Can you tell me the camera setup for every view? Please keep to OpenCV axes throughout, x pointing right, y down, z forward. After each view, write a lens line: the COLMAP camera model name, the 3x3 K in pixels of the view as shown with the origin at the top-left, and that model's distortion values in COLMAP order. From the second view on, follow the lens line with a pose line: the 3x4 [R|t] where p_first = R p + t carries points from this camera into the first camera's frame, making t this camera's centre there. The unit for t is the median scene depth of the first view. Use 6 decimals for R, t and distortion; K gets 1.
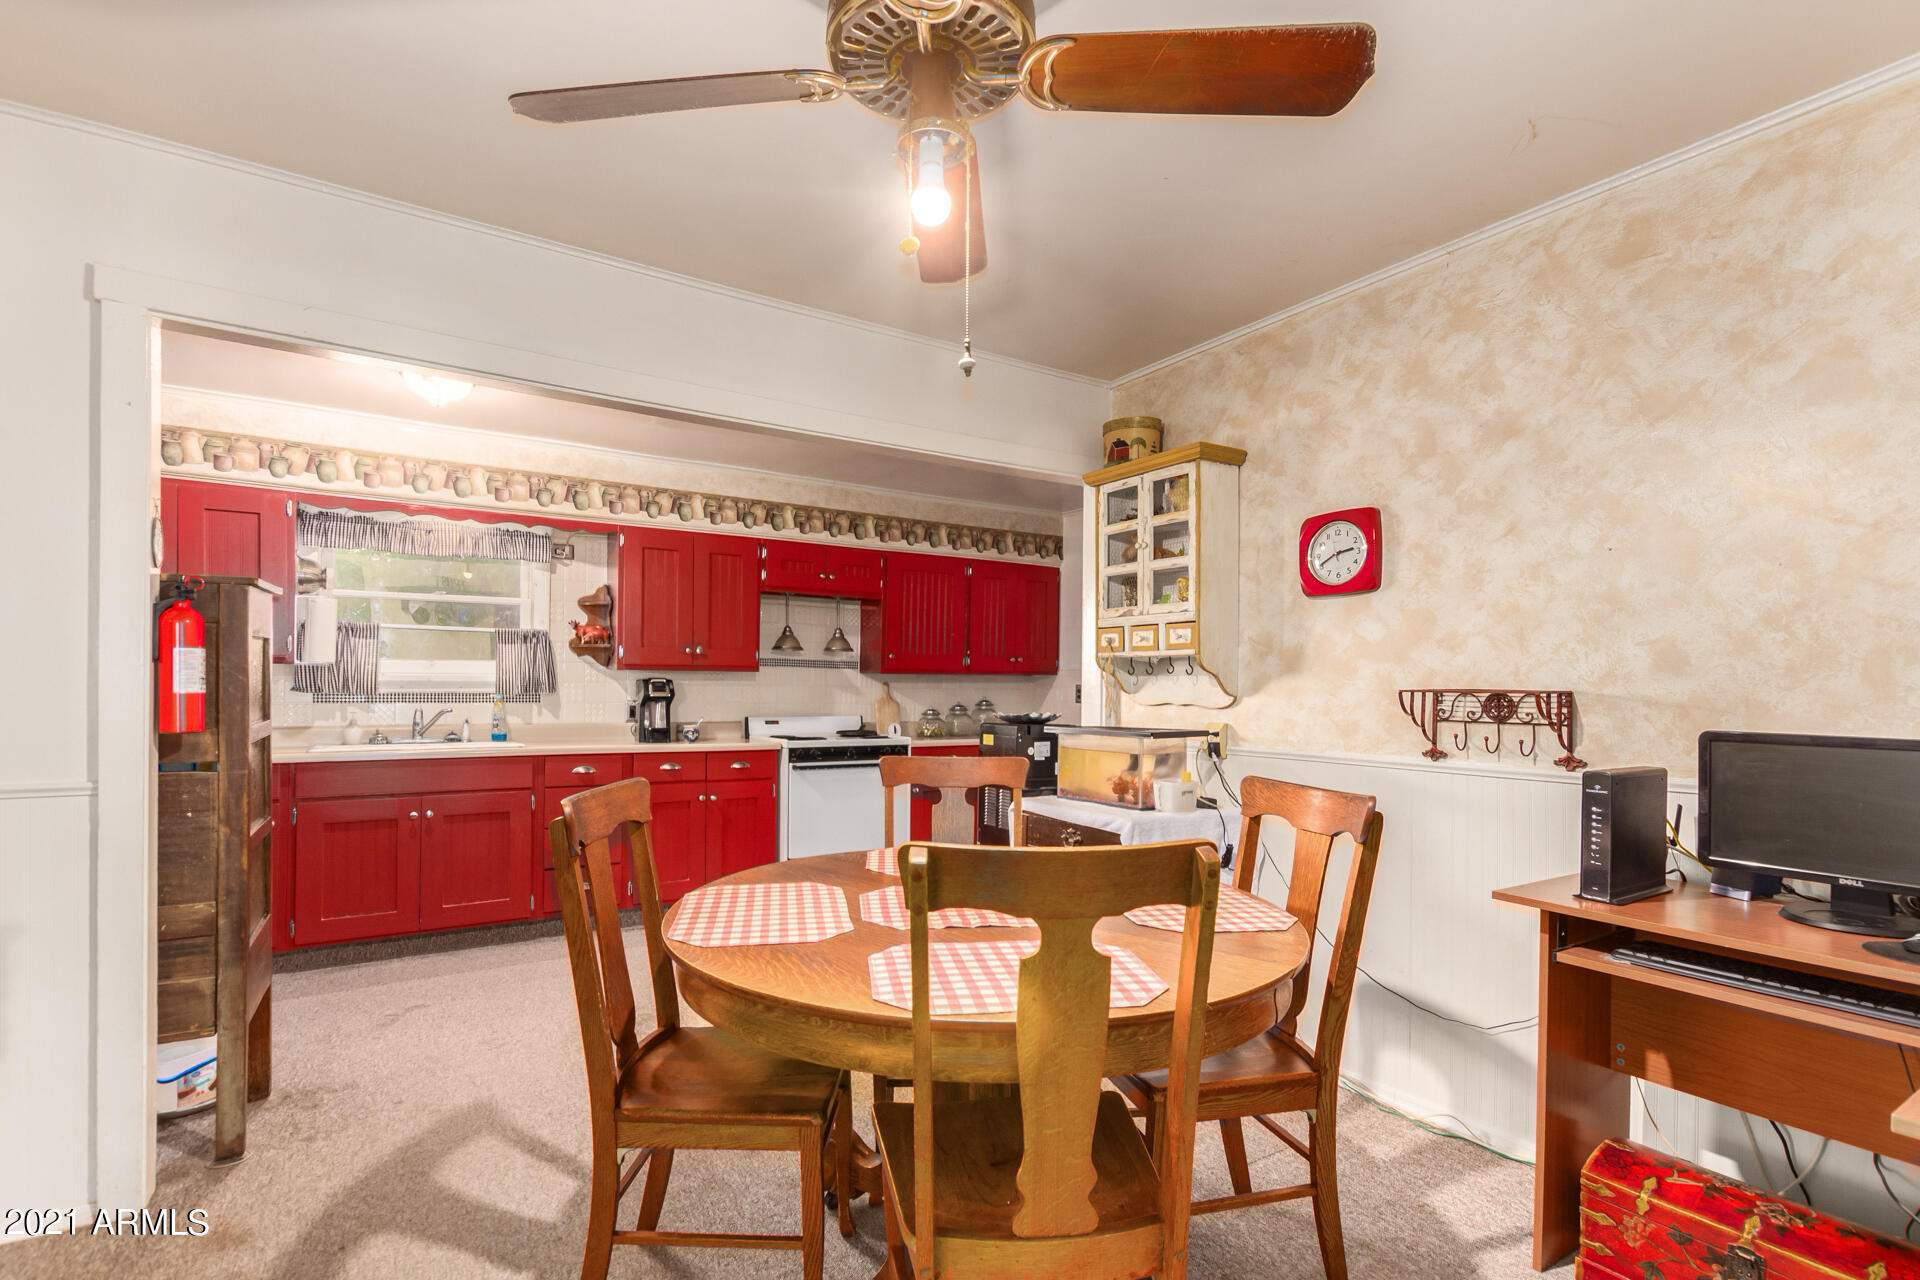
lens RADIAL K [[982.7, 0, 956.6], [0, 982.7, 678.0], [0, 0, 1]] dist [0.004758, 0.001060]
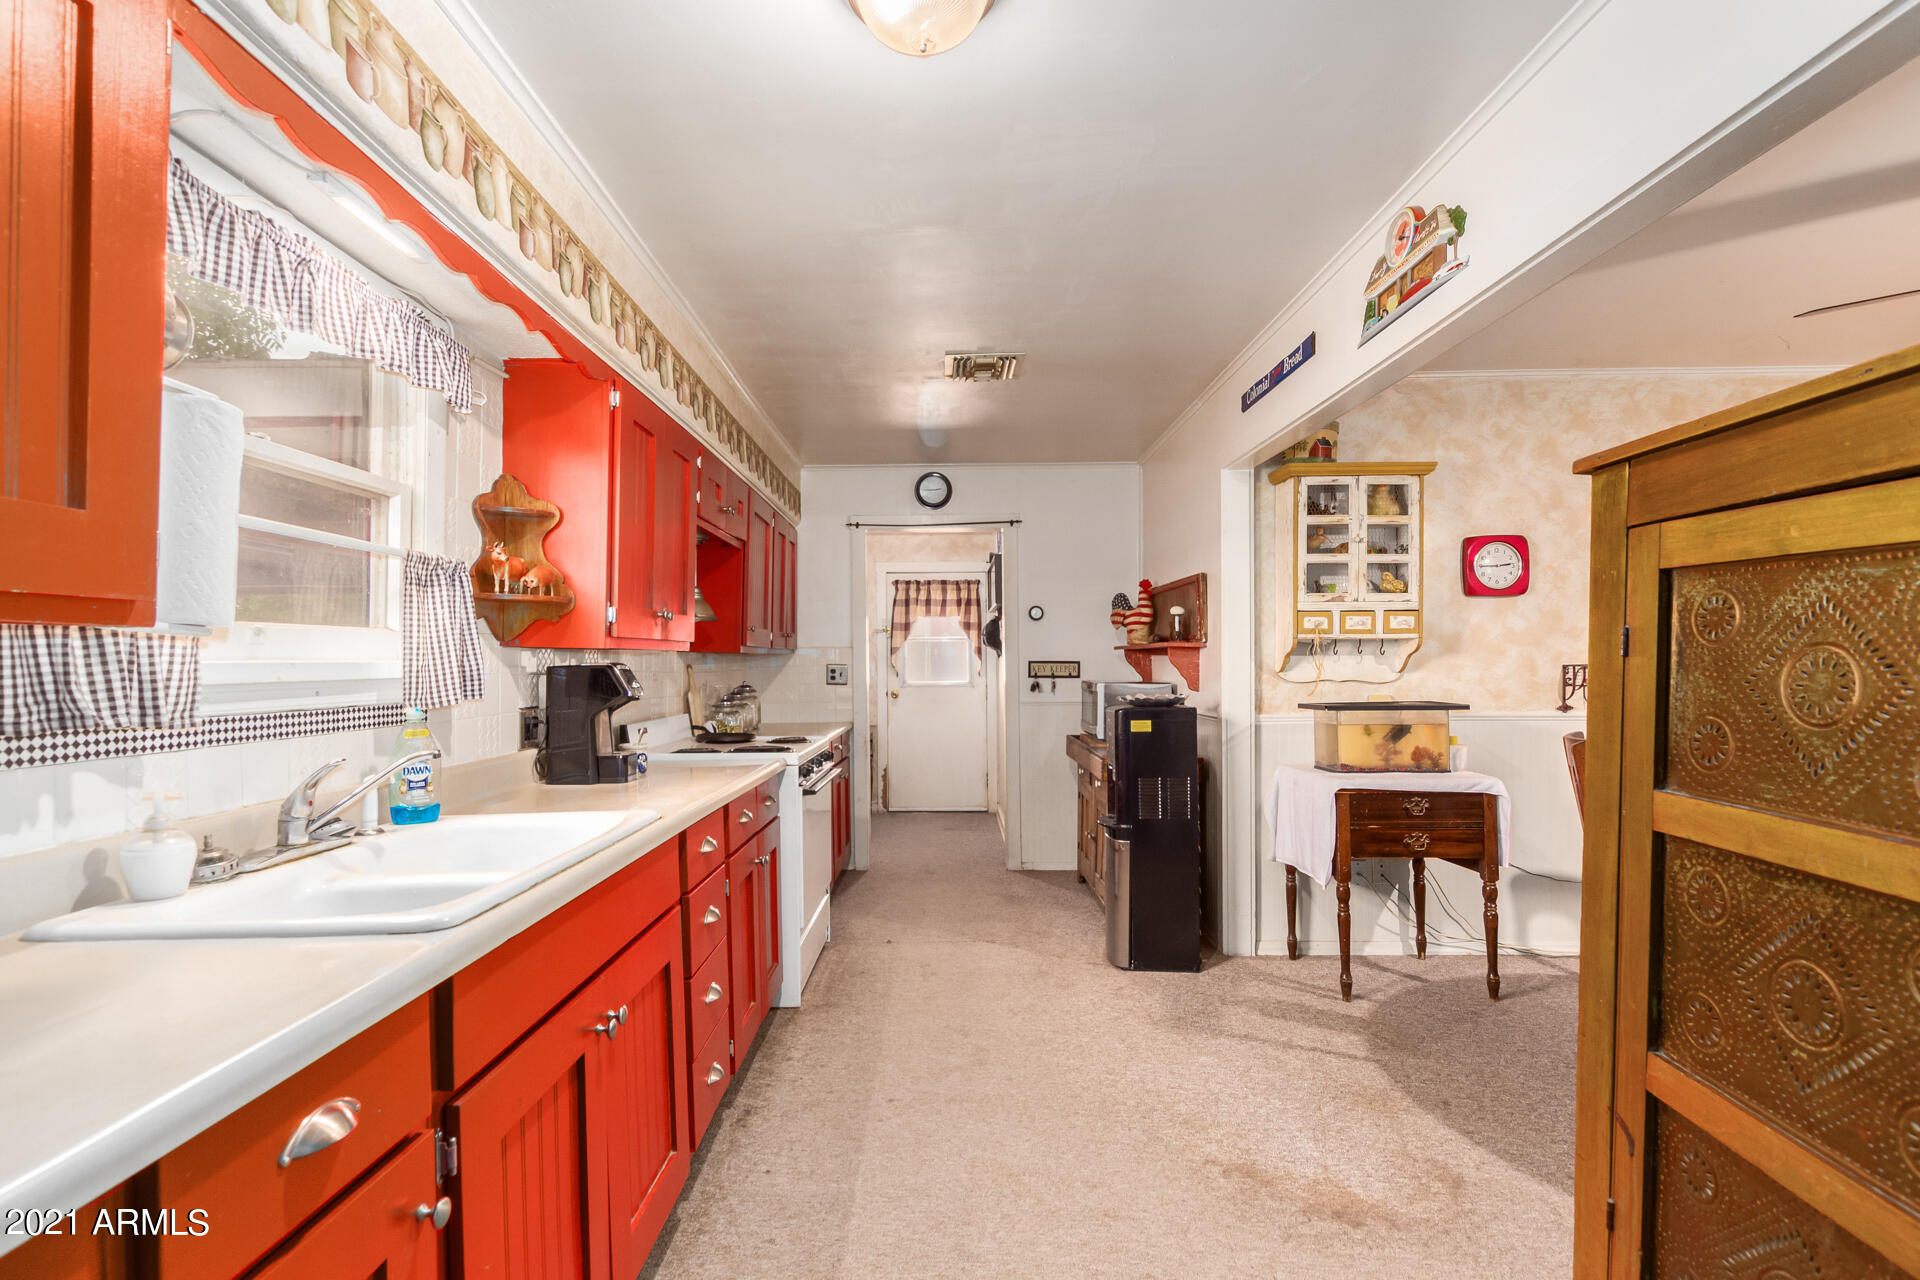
lens RADIAL K [[927.2, 0, 966.7], [0, 927.2, 655.3], [0, 0, 1]] dist [0.002594, -0.000060]
pose [[0.519152, -0.005077, 0.854667, -0.701460], [0.002192, 0.999987, 0.004609, -0.006708], [-0.854679, -0.000520, 0.519157, 0.618210]]
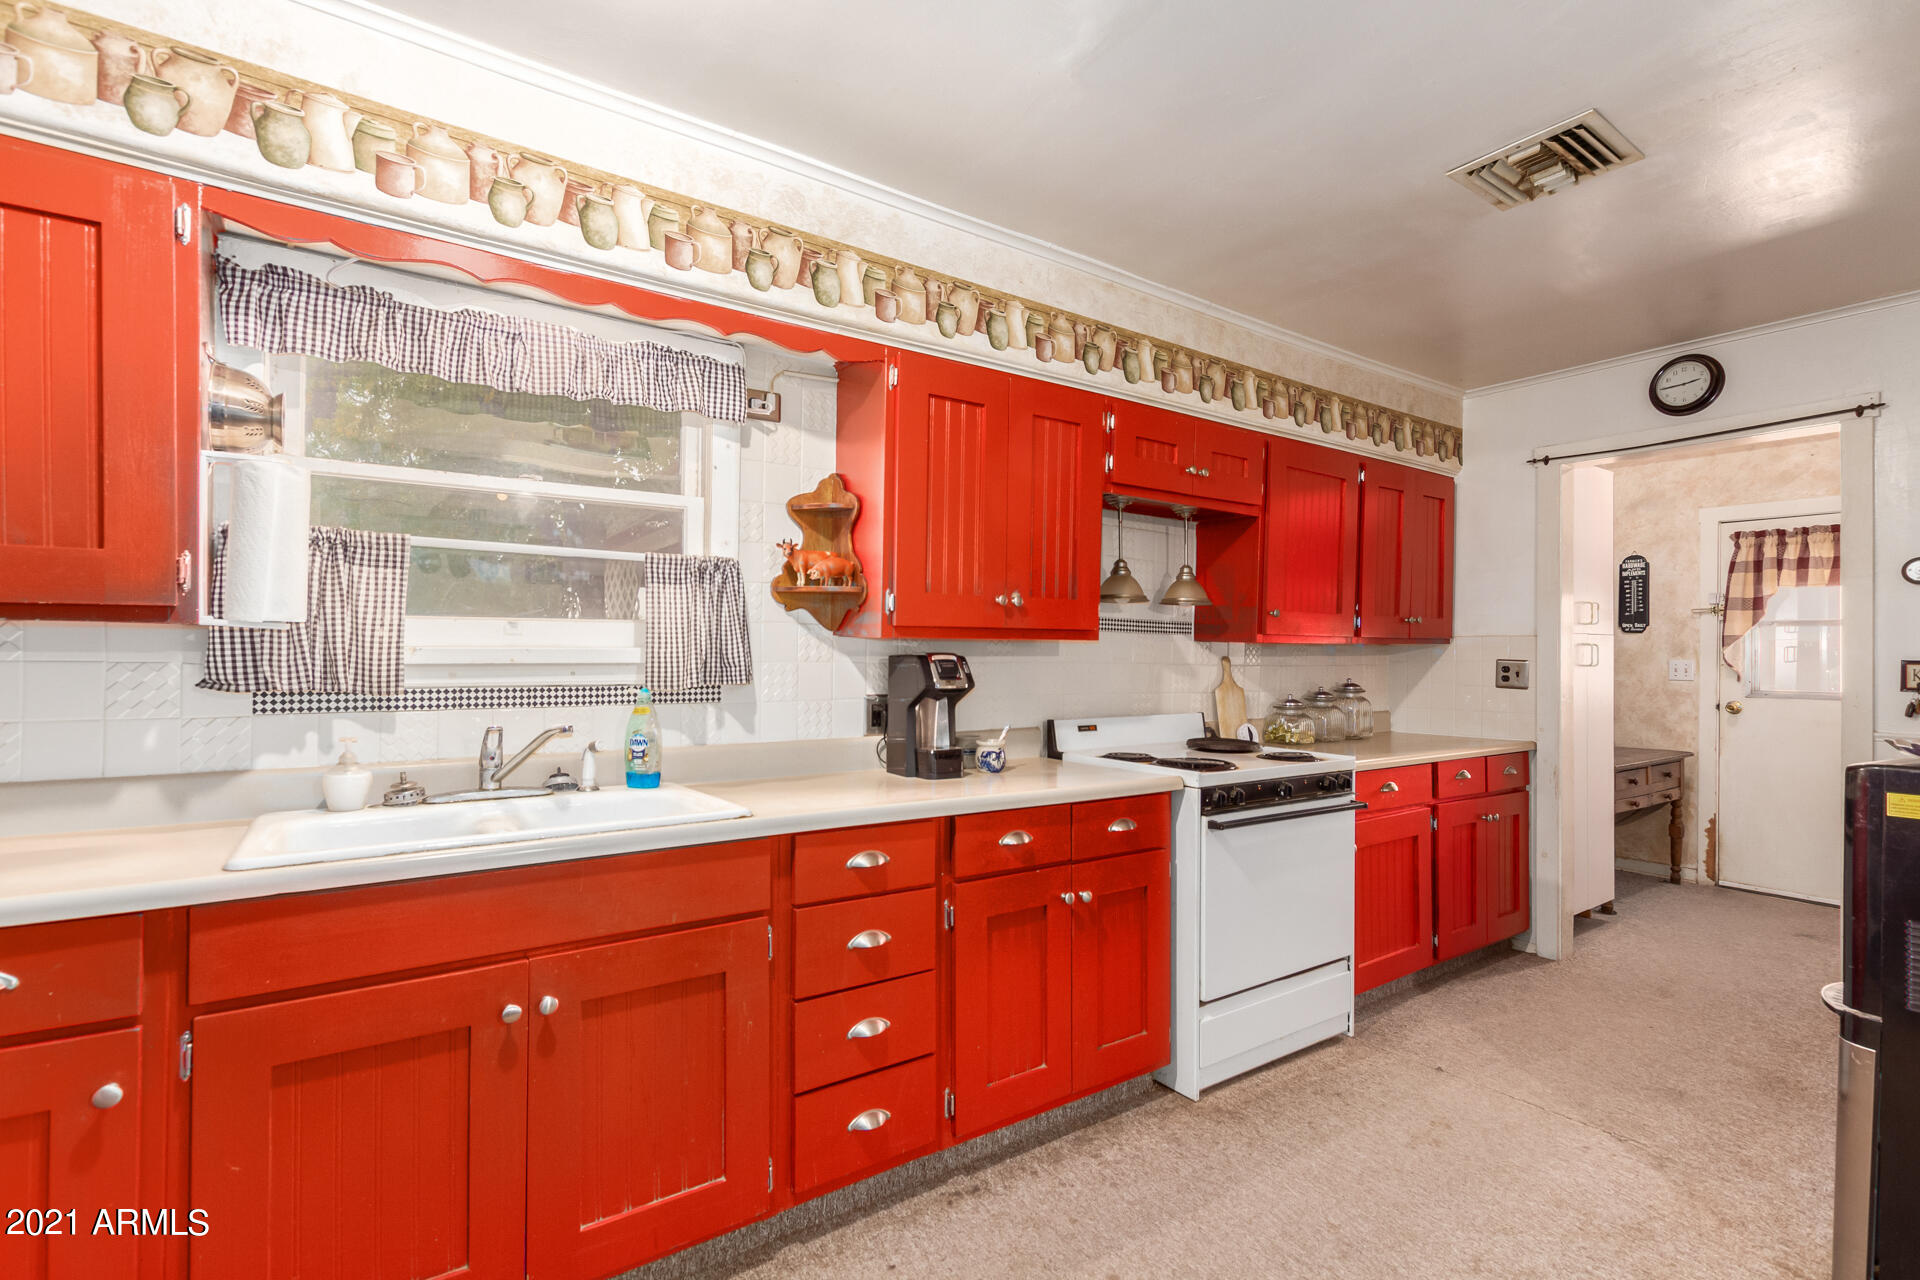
lens RADIAL K [[913.0, 0, 934.2], [0, 913.0, 643.6], [0, 0, 1]] dist [0.001379, -0.000572]
pose [[0.999246, 0.000668, 0.038821, -0.355671], [-0.000804, 0.999994, 0.003504, -0.007105], [-0.038818, -0.003532, 0.999240, 0.564963]]
